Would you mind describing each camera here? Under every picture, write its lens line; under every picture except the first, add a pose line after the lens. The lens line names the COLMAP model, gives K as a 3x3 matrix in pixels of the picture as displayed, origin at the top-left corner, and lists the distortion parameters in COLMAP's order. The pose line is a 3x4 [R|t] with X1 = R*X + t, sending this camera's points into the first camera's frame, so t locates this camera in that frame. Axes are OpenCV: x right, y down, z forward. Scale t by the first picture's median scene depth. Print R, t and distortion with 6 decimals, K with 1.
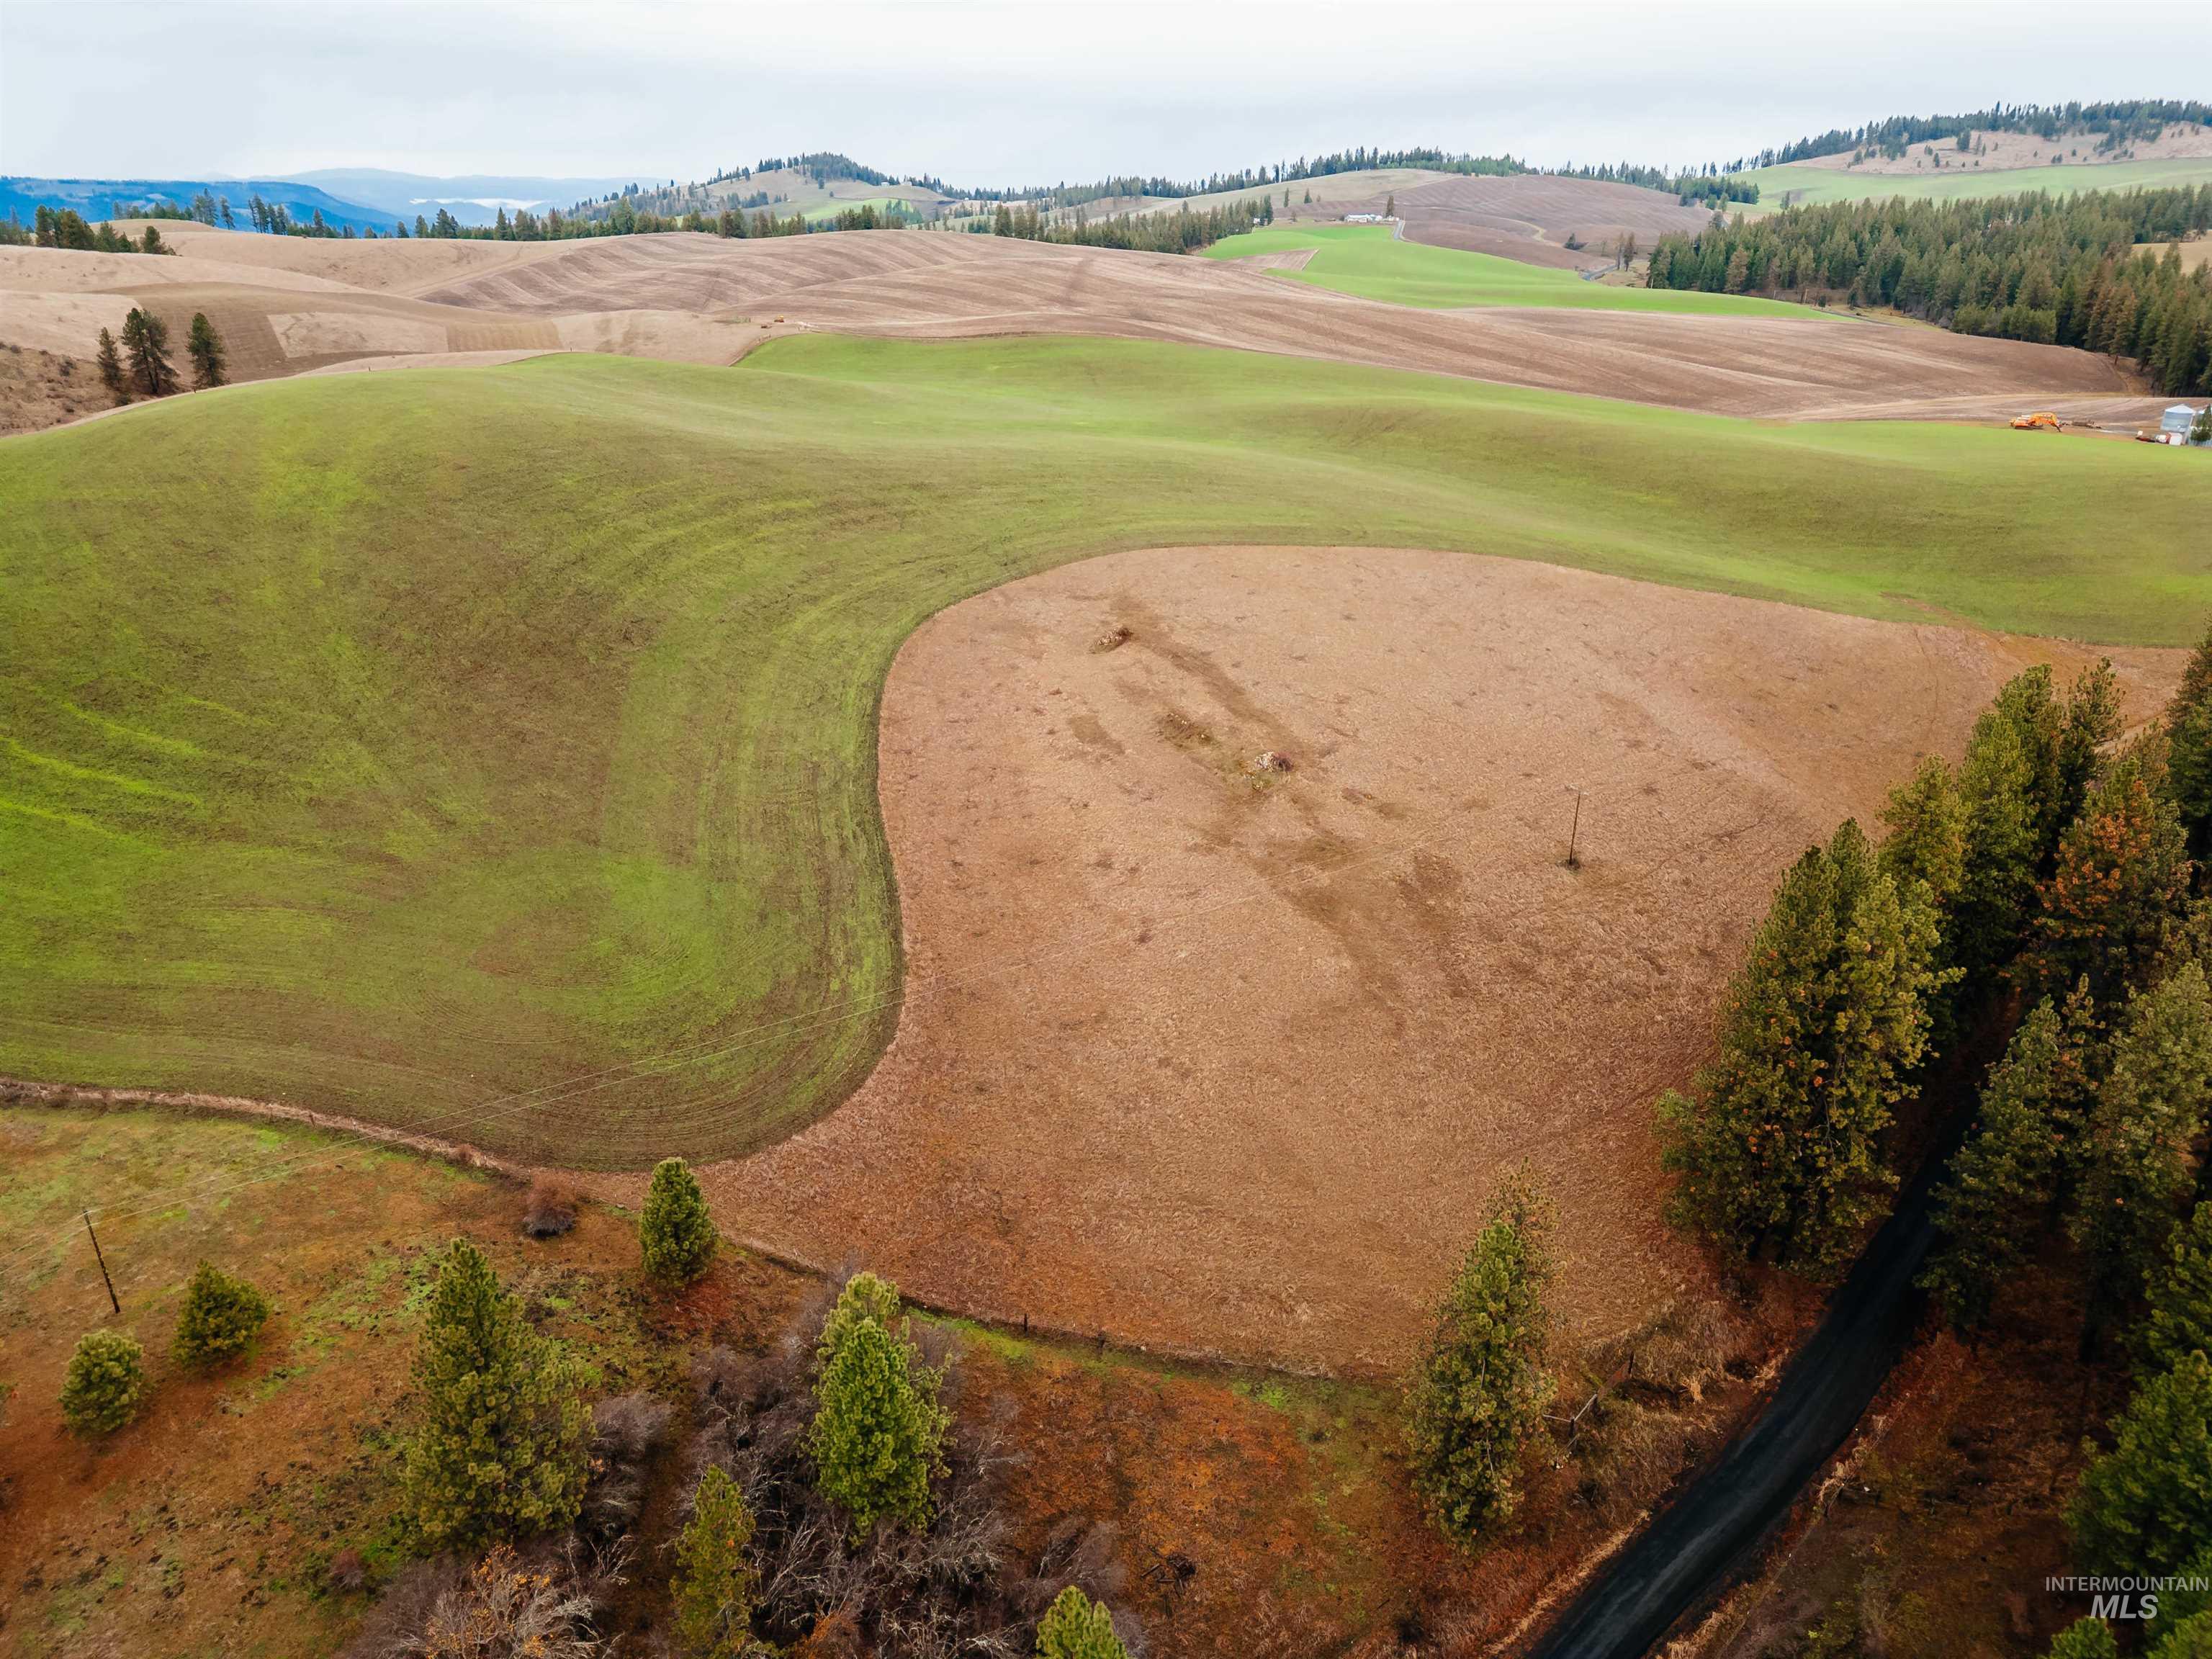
lens RADIAL K [[1553.2, 0, 1111.6], [0, 1553.2, 819.3], [0, 0, 1]] dist [0.074565, -0.059548]
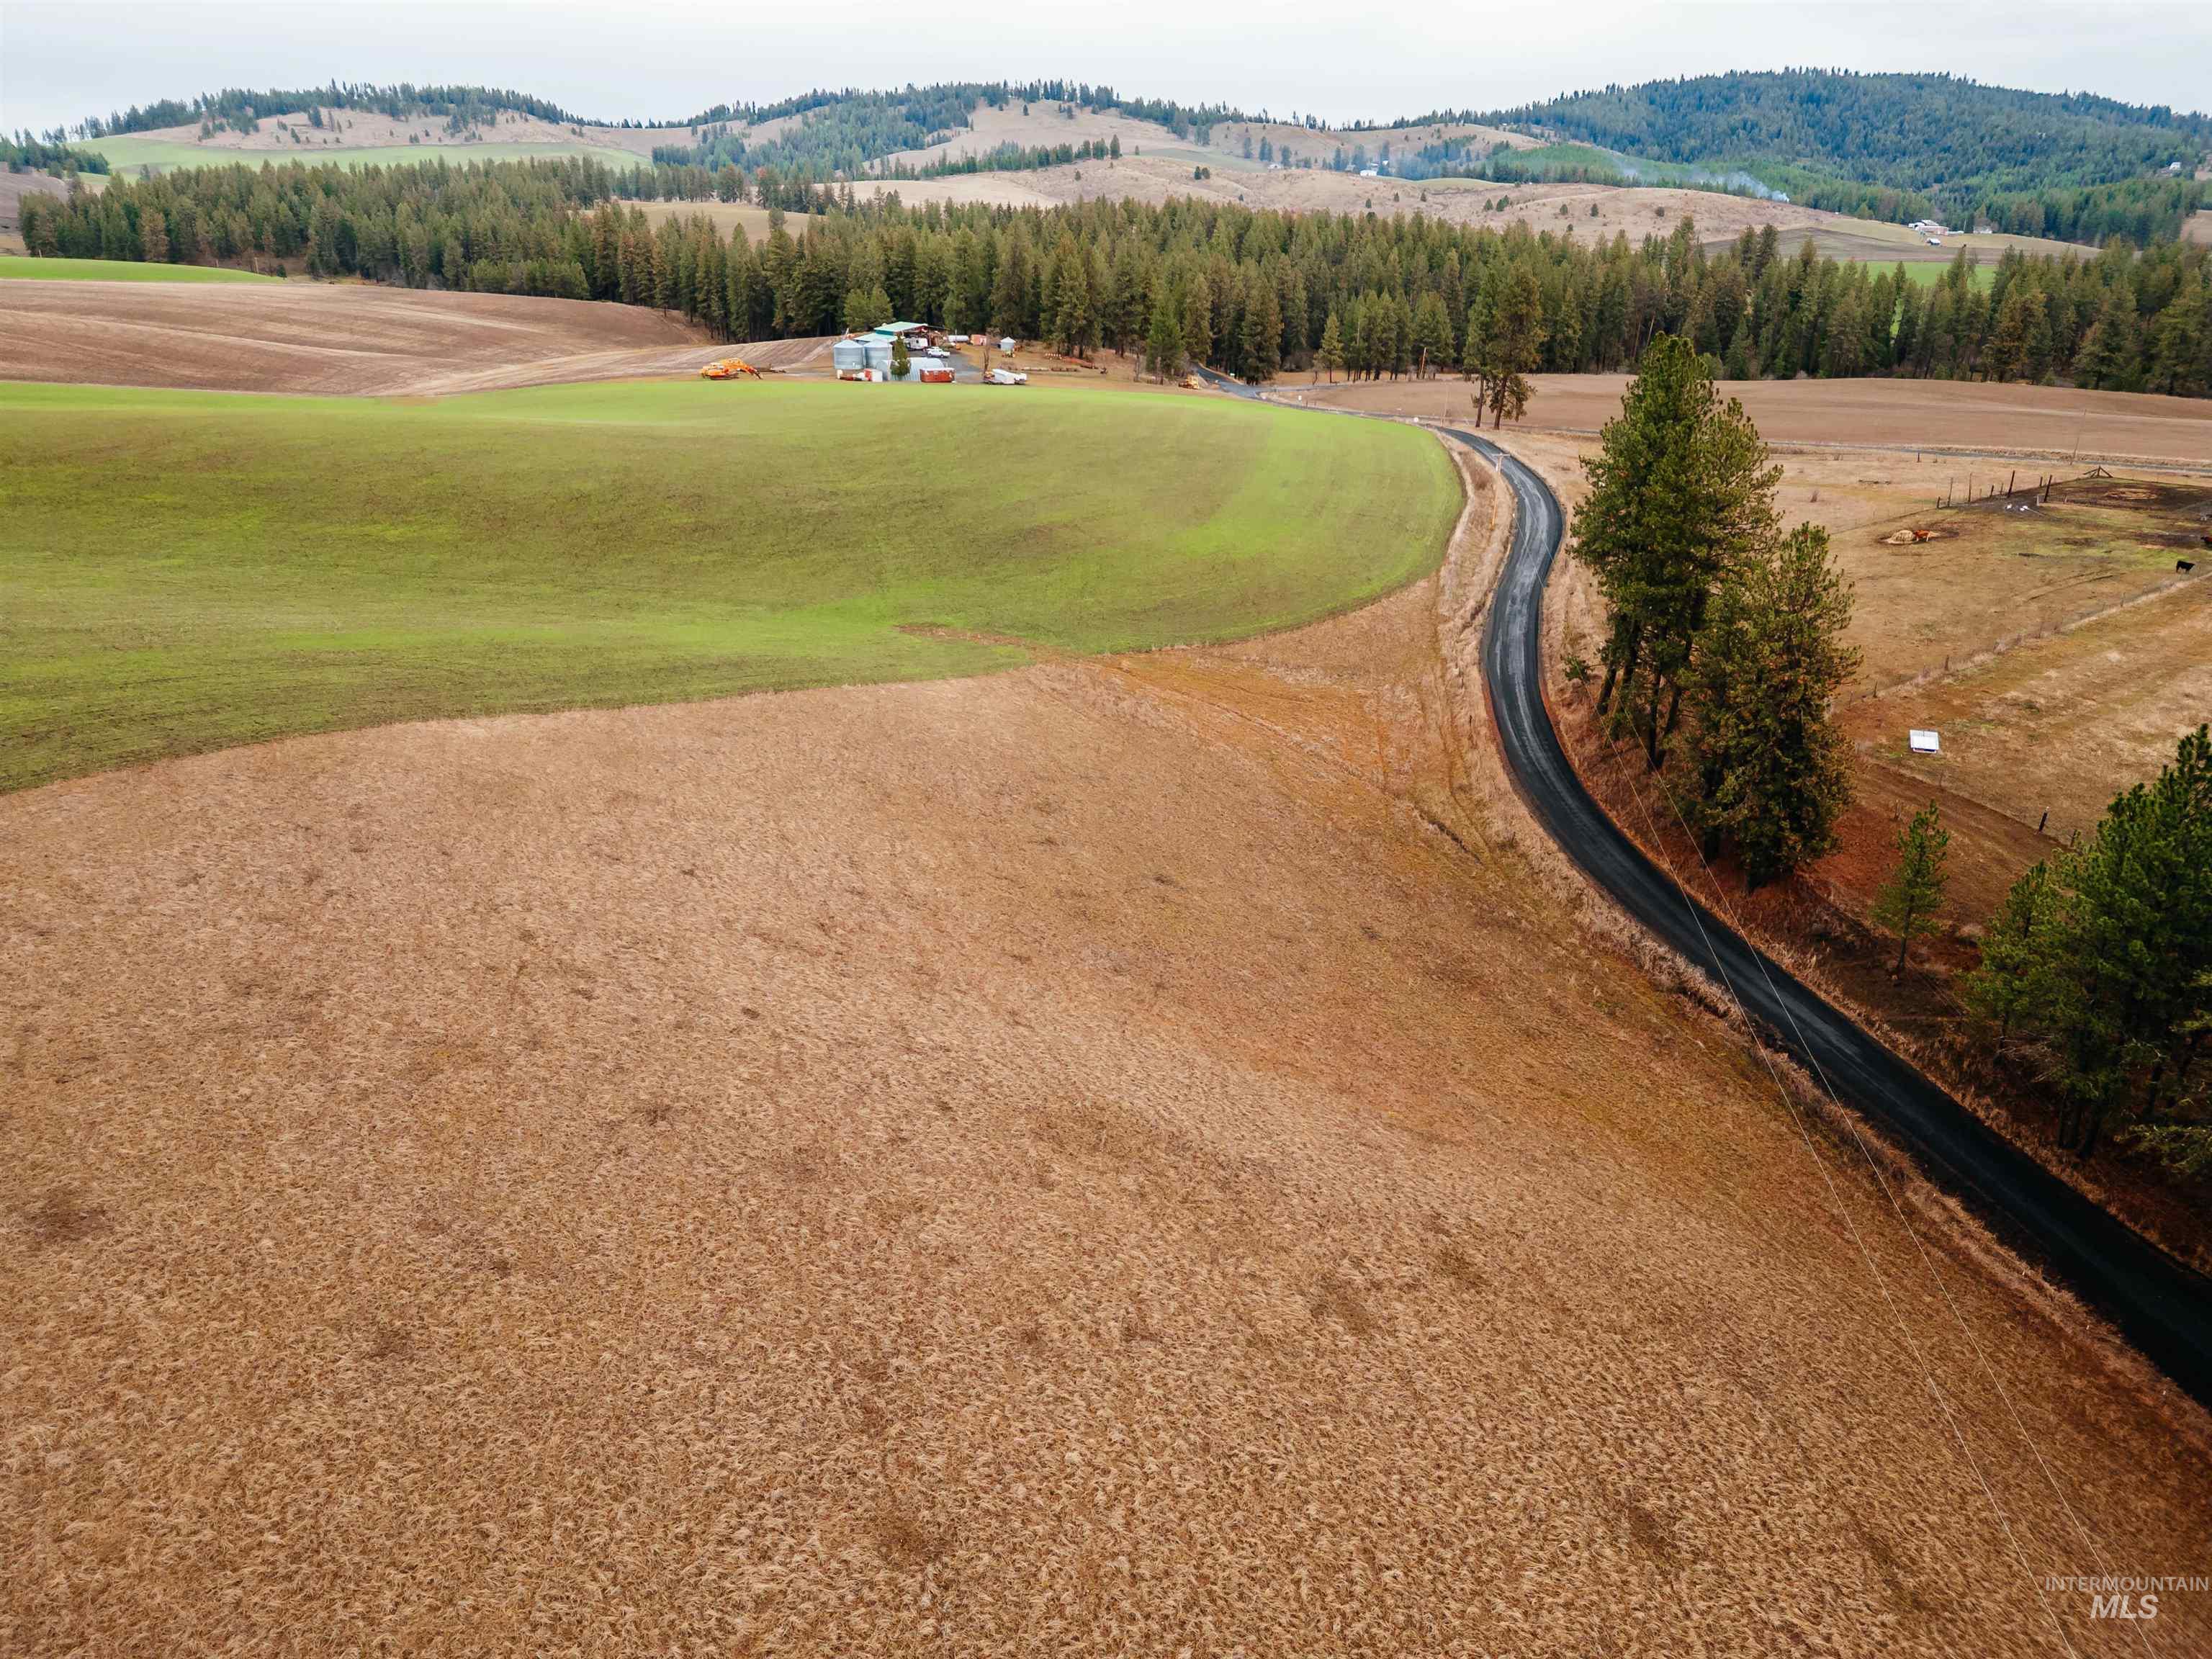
lens RADIAL K [[1553.2, 0, 1144.0], [0, 1553.2, 824.0], [0, 0, 1]] dist [0.074565, -0.059548]
pose [[0.606970, -0.298993, 0.736336, 0.084094], [0.293626, 0.945341, 0.141821, -0.150822], [-0.738493, 0.130126, 0.661586, 0.625587]]
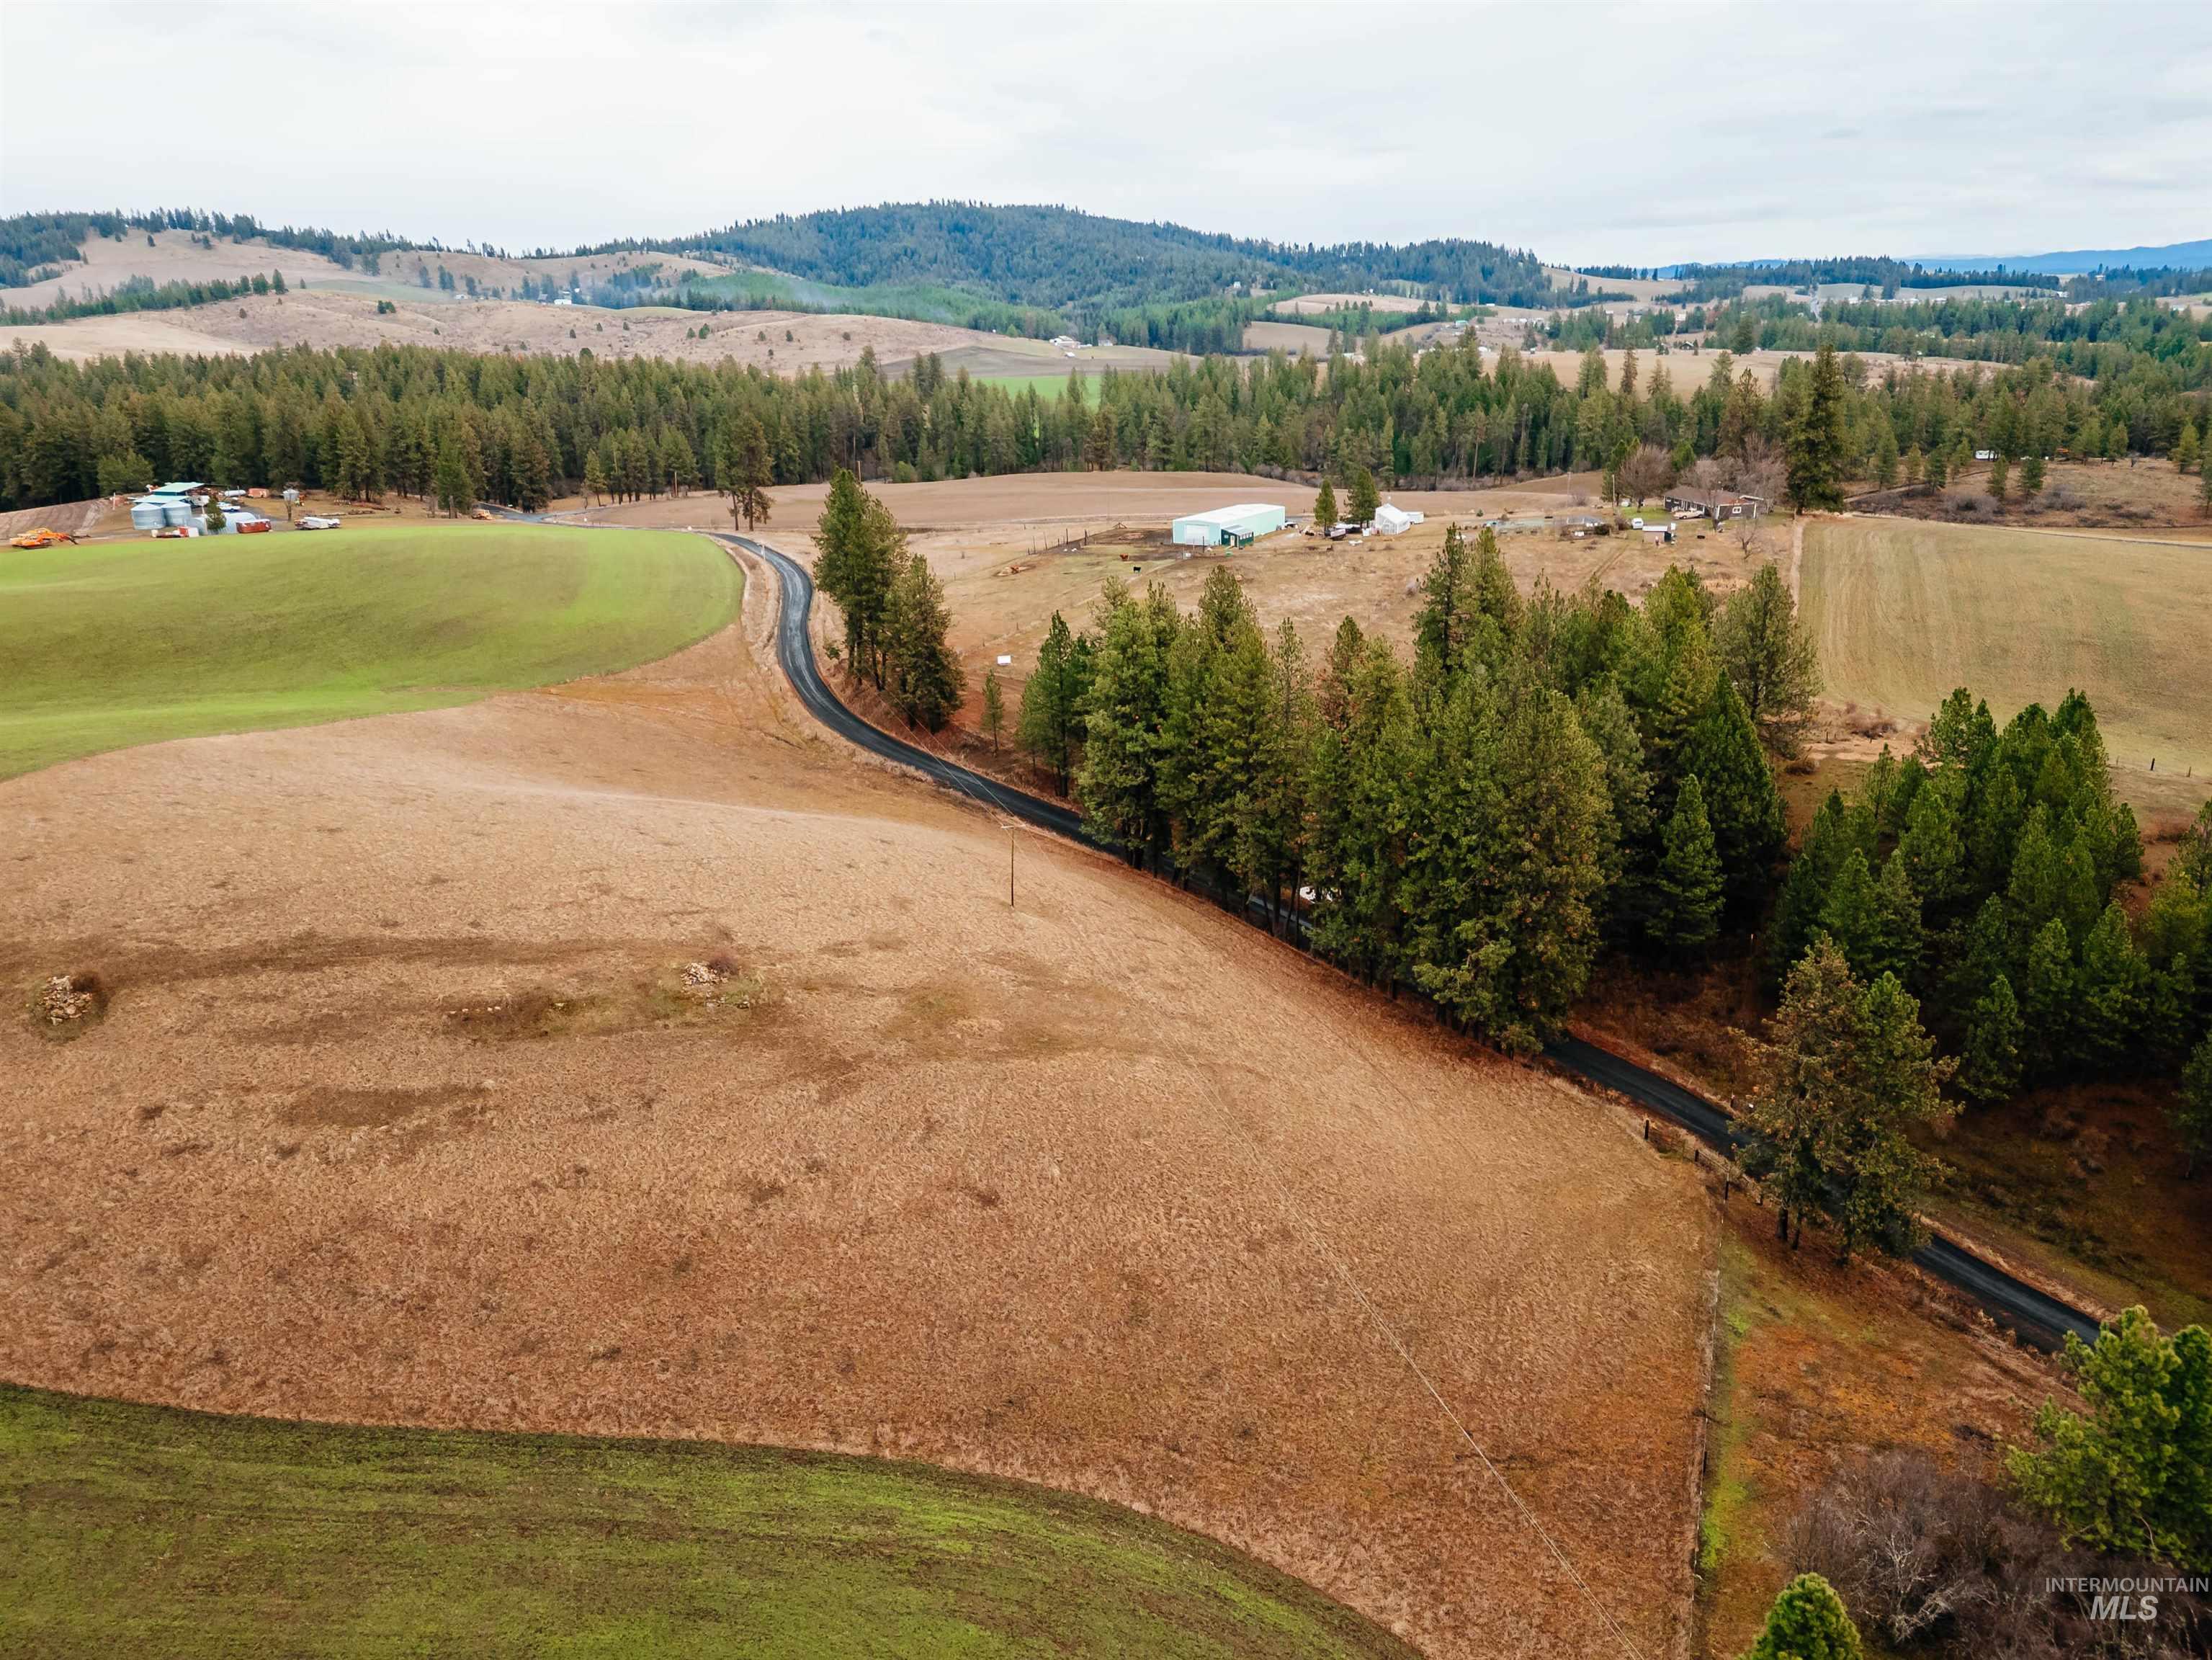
lens RADIAL K [[1553.4, 0, 1119.9], [0, 1553.4, 846.1], [0, 0, 1]] dist [0.074565, -0.059548]
pose [[0.192317, -0.333555, 0.922906, -0.360660], [0.390987, 0.888637, 0.239695, -0.134677], [-0.900079, 0.314747, 0.301316, 0.429213]]
